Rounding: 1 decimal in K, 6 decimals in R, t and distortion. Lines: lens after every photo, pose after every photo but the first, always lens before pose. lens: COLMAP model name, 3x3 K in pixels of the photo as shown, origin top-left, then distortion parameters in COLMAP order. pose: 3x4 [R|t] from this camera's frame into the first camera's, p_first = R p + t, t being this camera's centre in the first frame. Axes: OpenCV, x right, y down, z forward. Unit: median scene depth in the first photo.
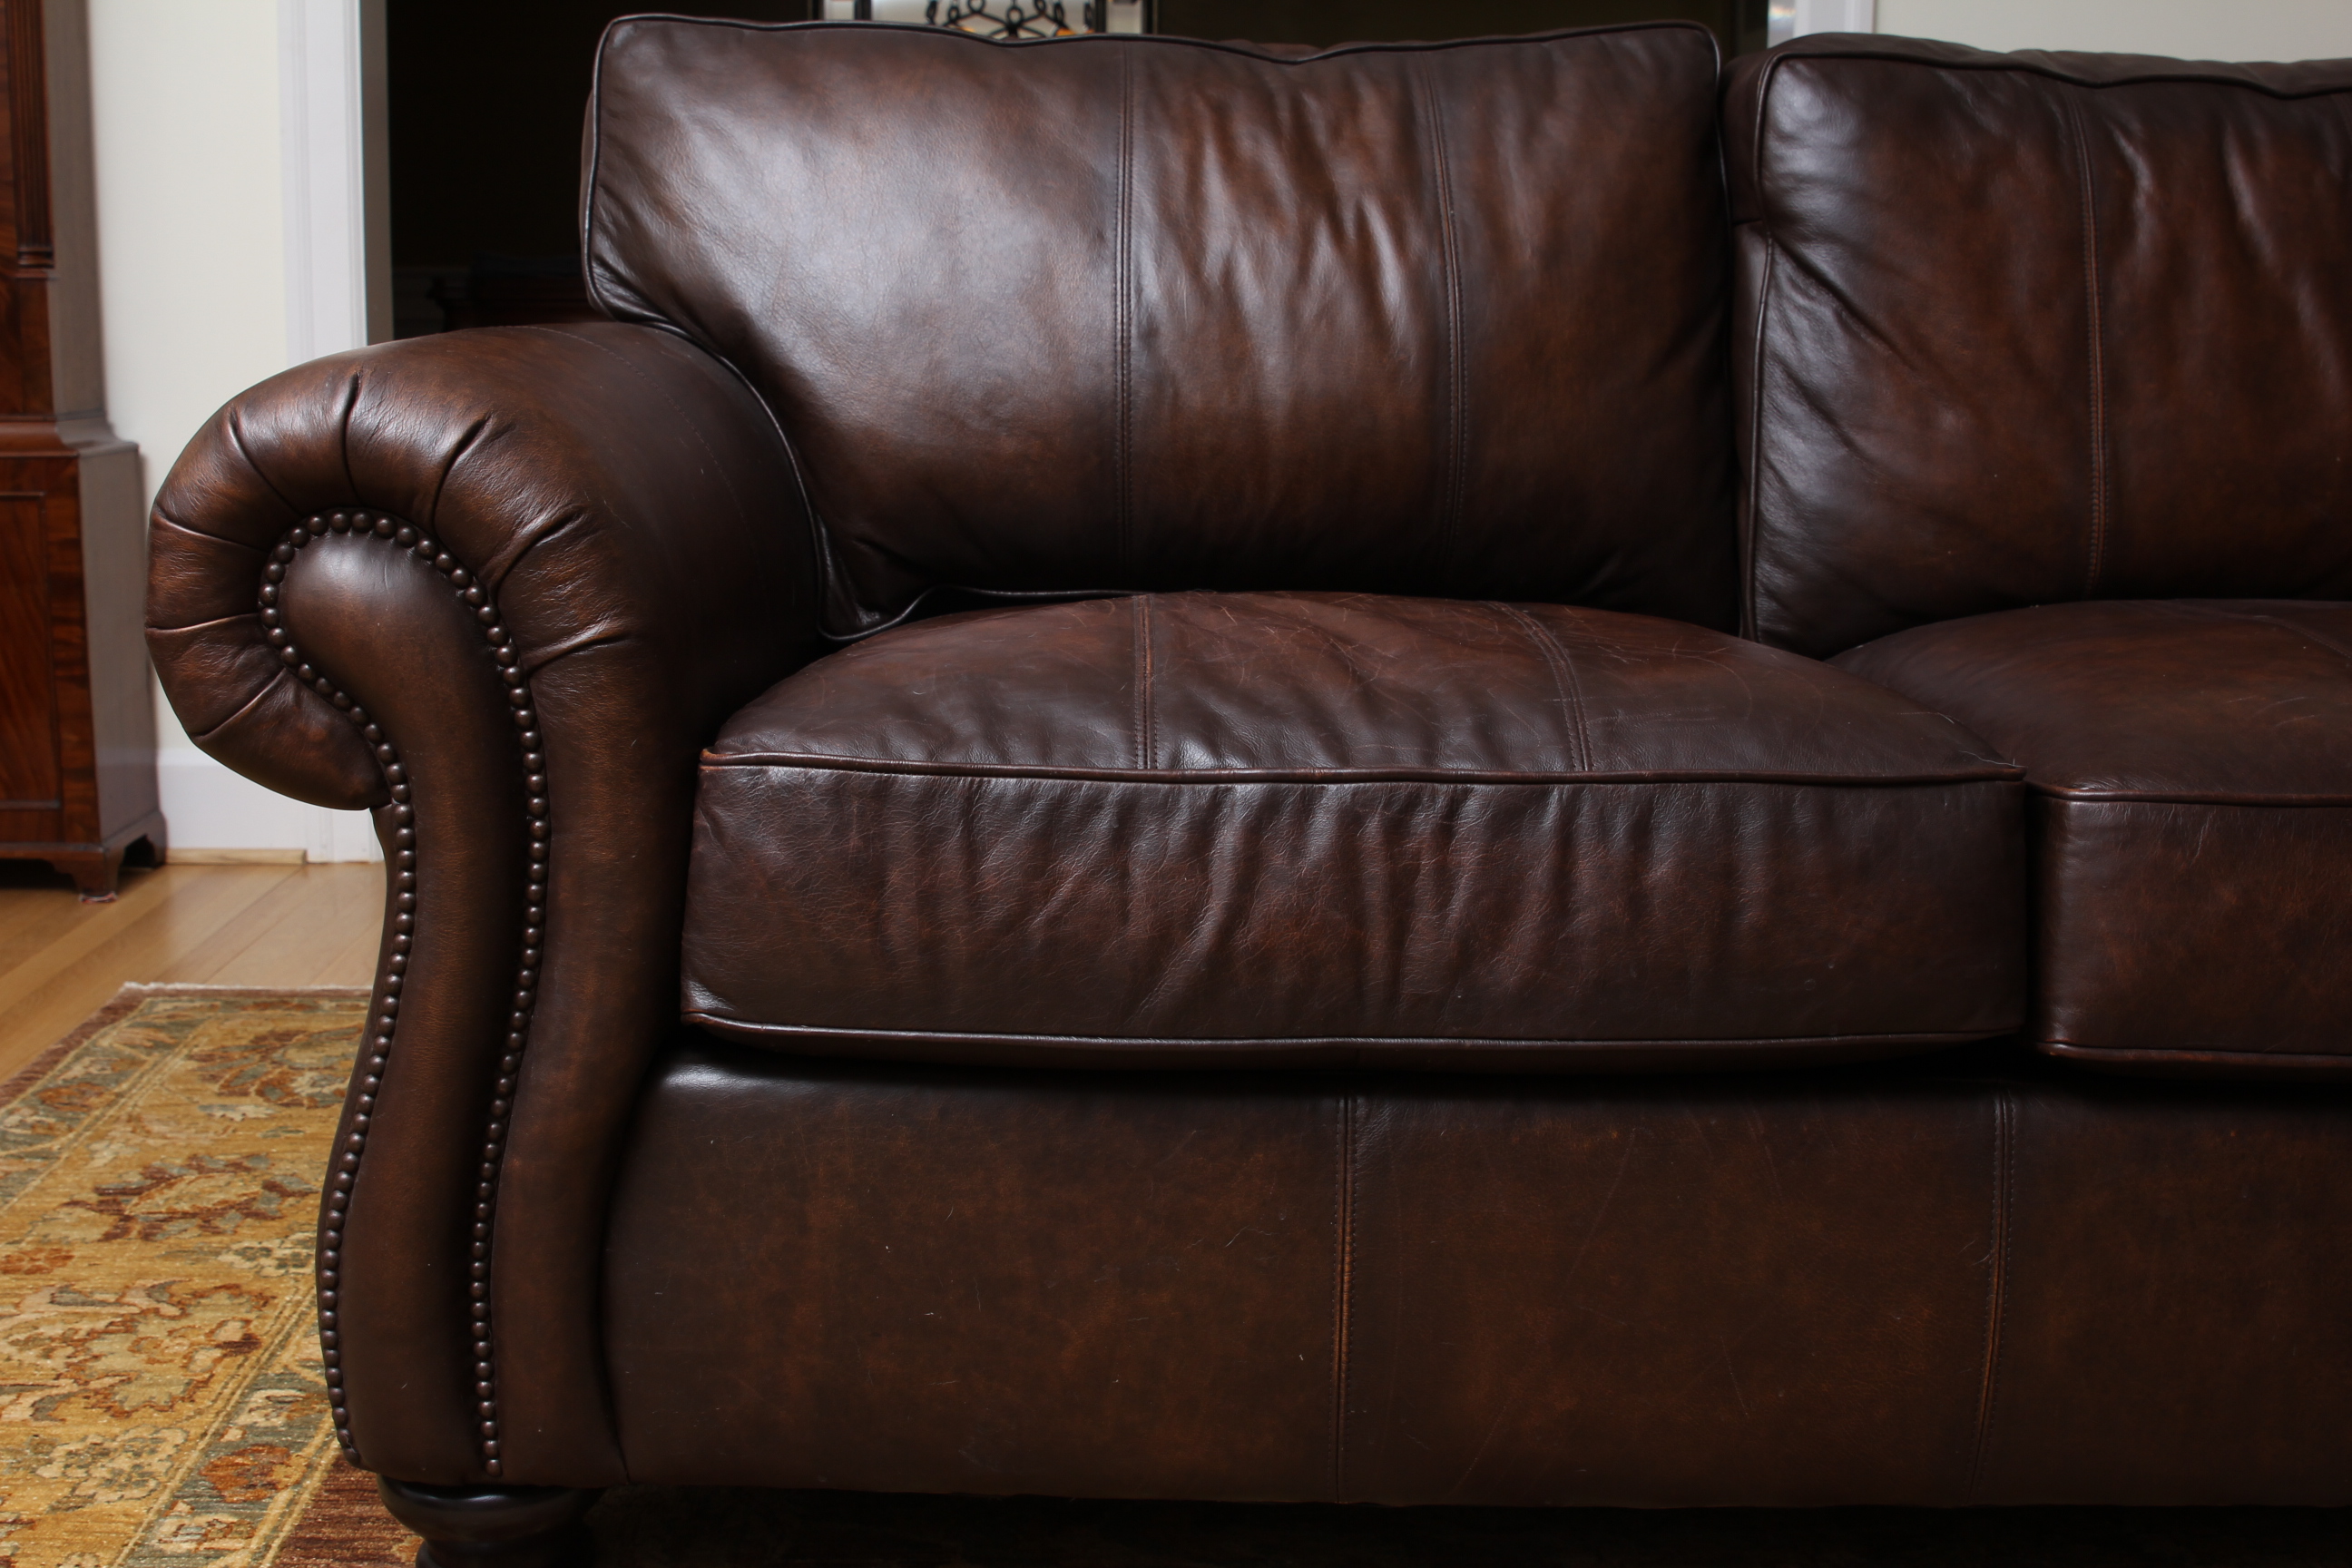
lens RADIAL K [[2584.8, 0, 1176.4], [0, 2584.8, 772.3], [0, 0, 1]] dist [-0.123212, 0.000000]
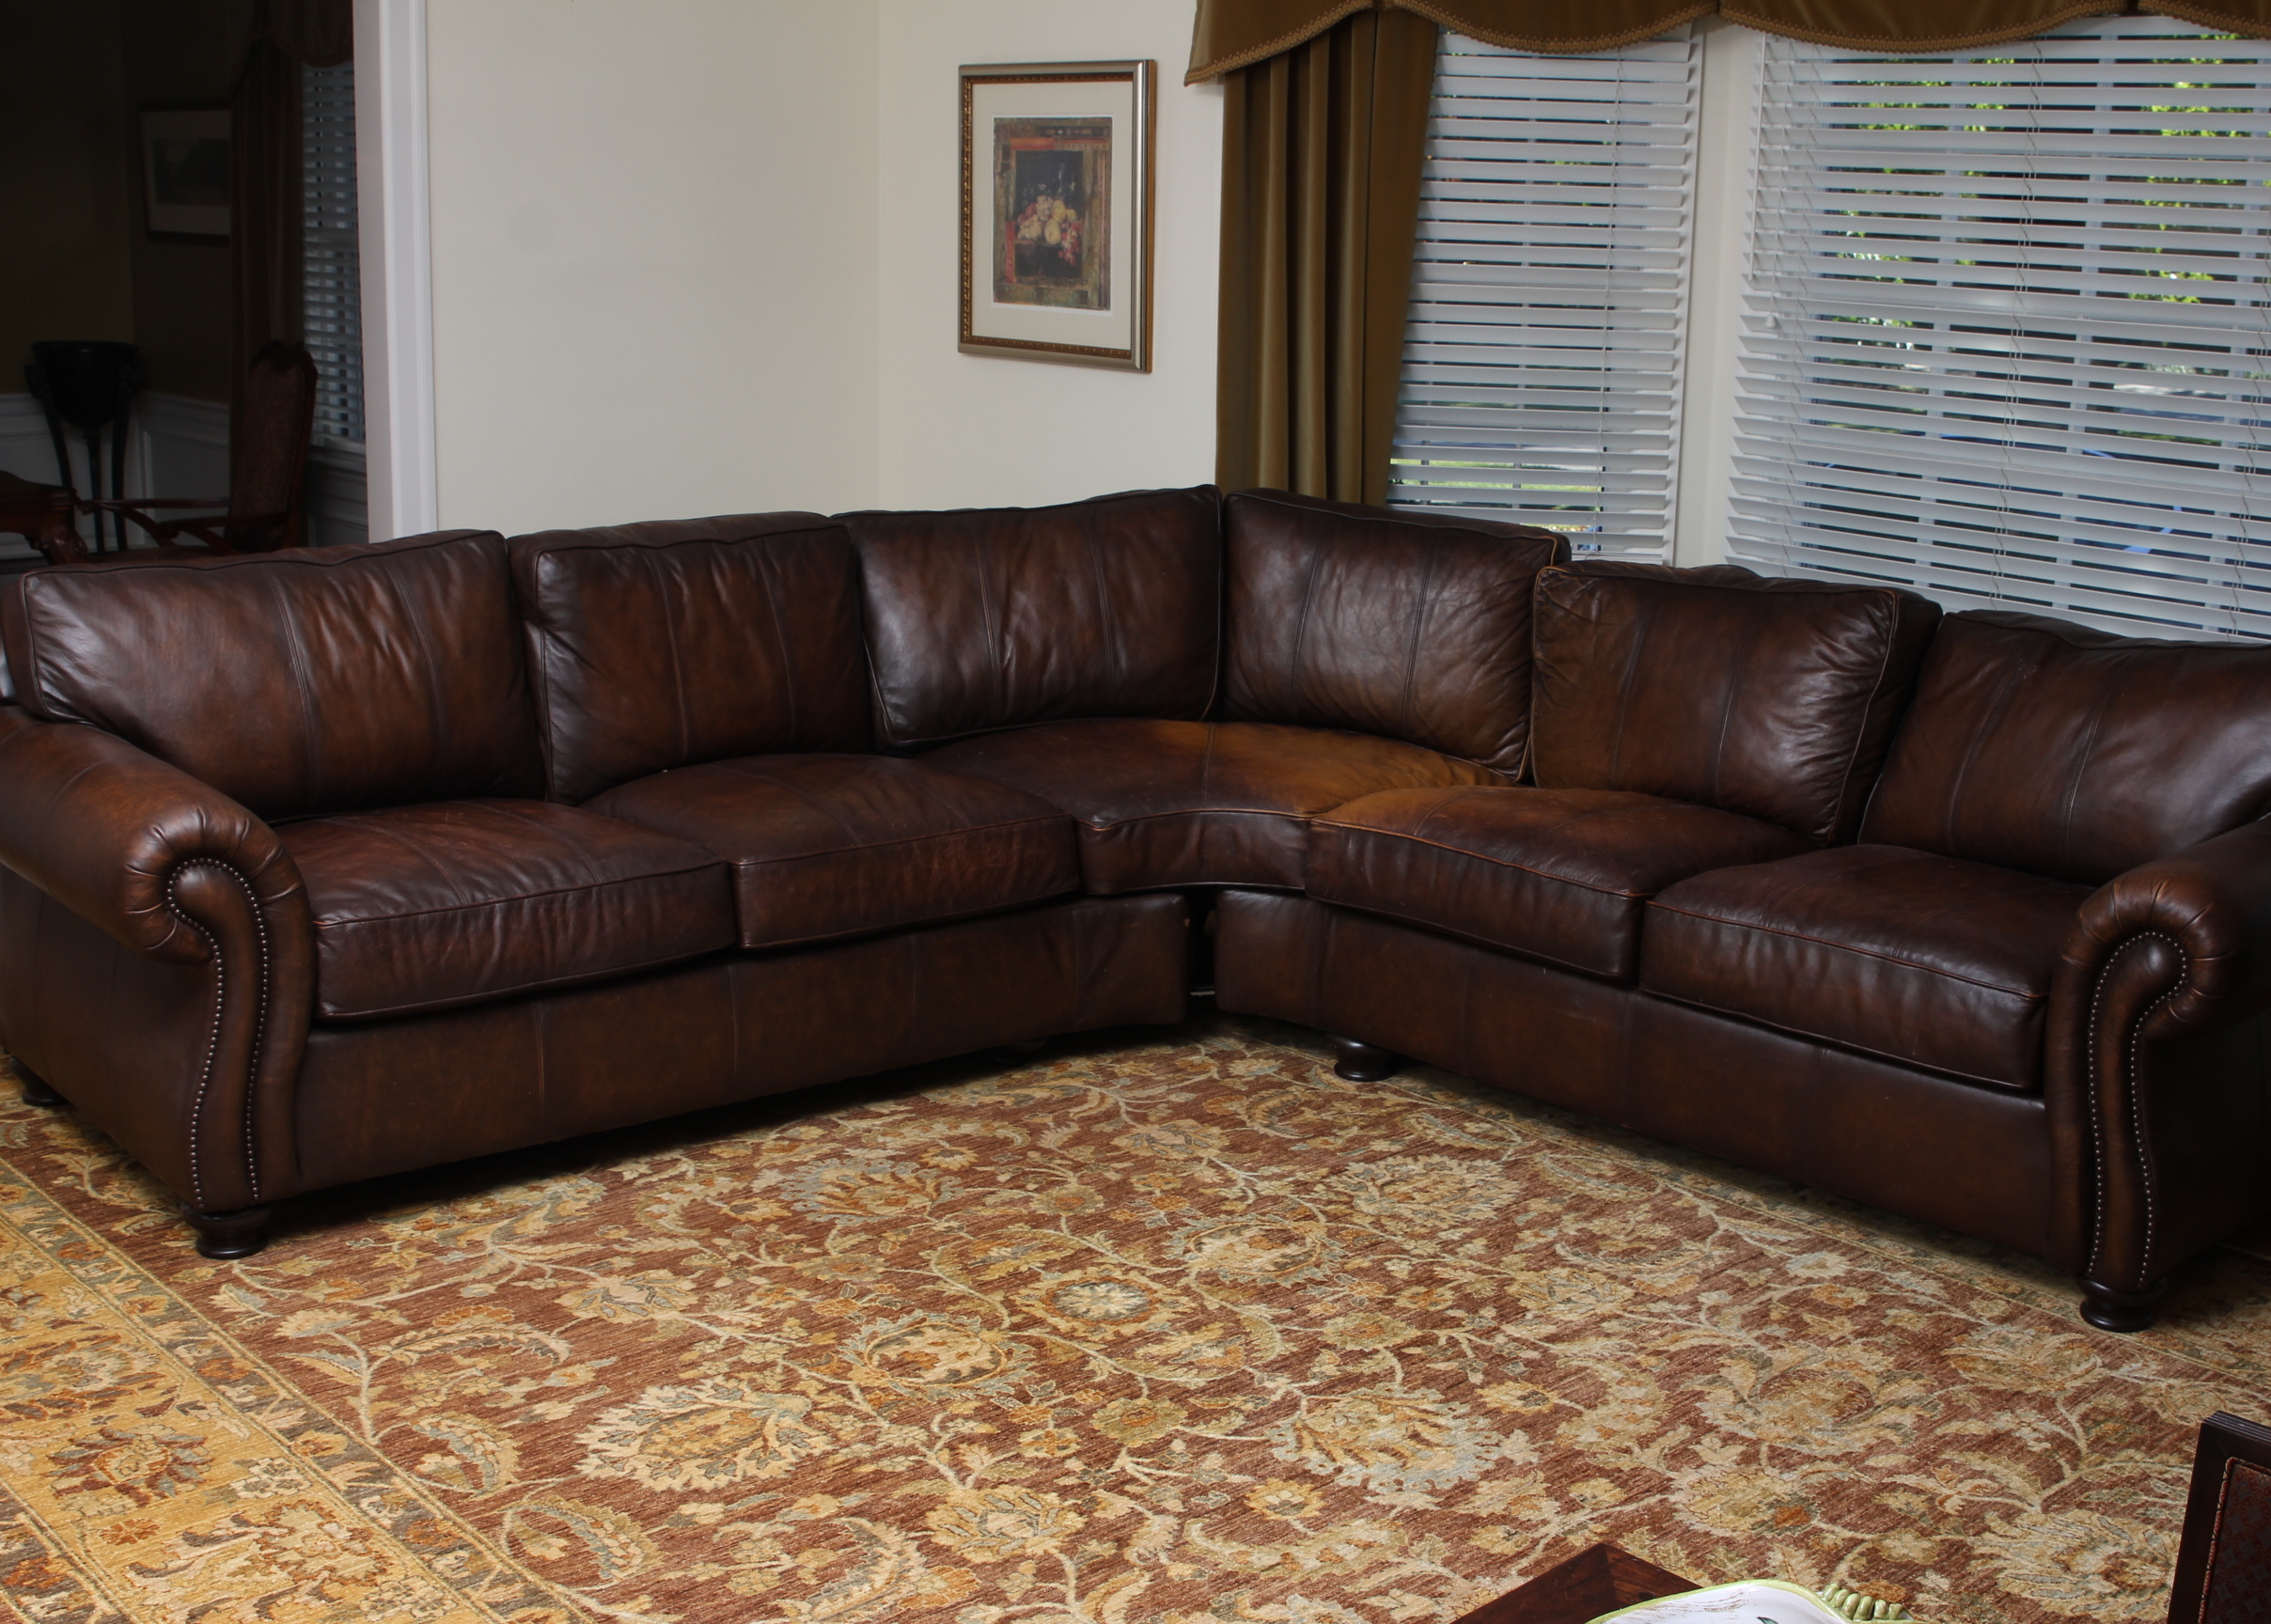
lens RADIAL K [[2997.4, 0, 1136.9], [0, 2997.4, 809.1], [0, 0, 1]] dist [0.046911, 0.000000]
pose [[0.781987, -0.137668, 0.607902, -1.462262], [0.096880, 0.990296, 0.099642, -0.370071], [-0.615720, -0.019025, 0.787735, -2.138962]]
